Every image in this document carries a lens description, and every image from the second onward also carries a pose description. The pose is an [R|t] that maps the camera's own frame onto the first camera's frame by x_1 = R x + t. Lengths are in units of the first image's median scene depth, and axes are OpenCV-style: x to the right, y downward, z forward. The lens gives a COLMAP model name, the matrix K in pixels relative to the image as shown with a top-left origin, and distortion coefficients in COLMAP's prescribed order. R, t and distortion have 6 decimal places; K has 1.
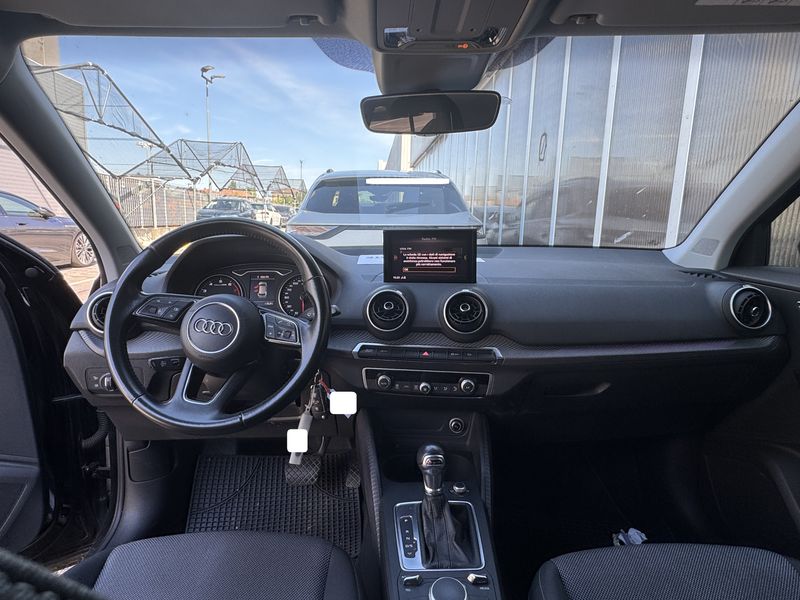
lens RADIAL K [[462.7, 0, 397.6], [0, 462.7, 302.3], [0, 0, 1]] dist [0.003989, 0.000604]
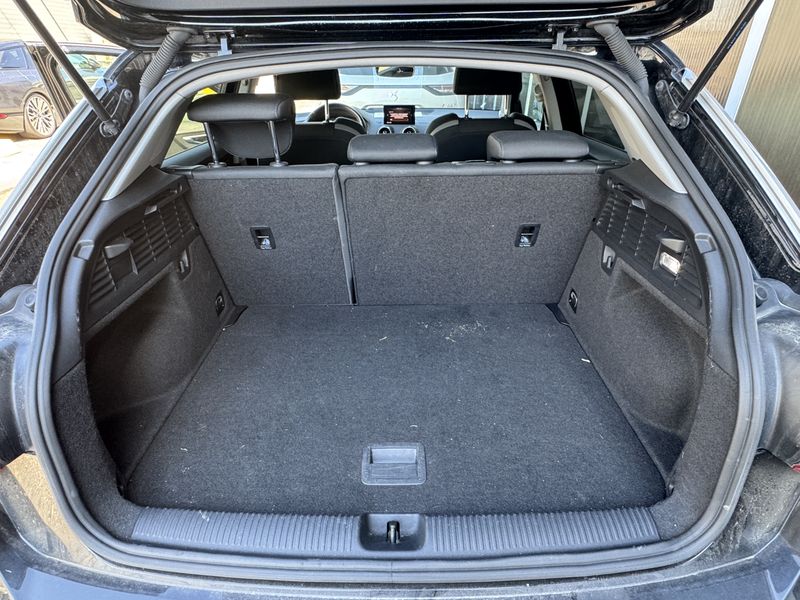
lens RADIAL K [[462.7, 0, 398.6], [0, 462.7, 299.8], [0, 0, 1]] dist [0.003989, 0.000604]
pose [[0.999732, 0.012322, -0.019606, 0.133648], [-0.005682, 0.951322, 0.308146, 0.108153], [0.022449, -0.307952, 0.951137, -2.061762]]
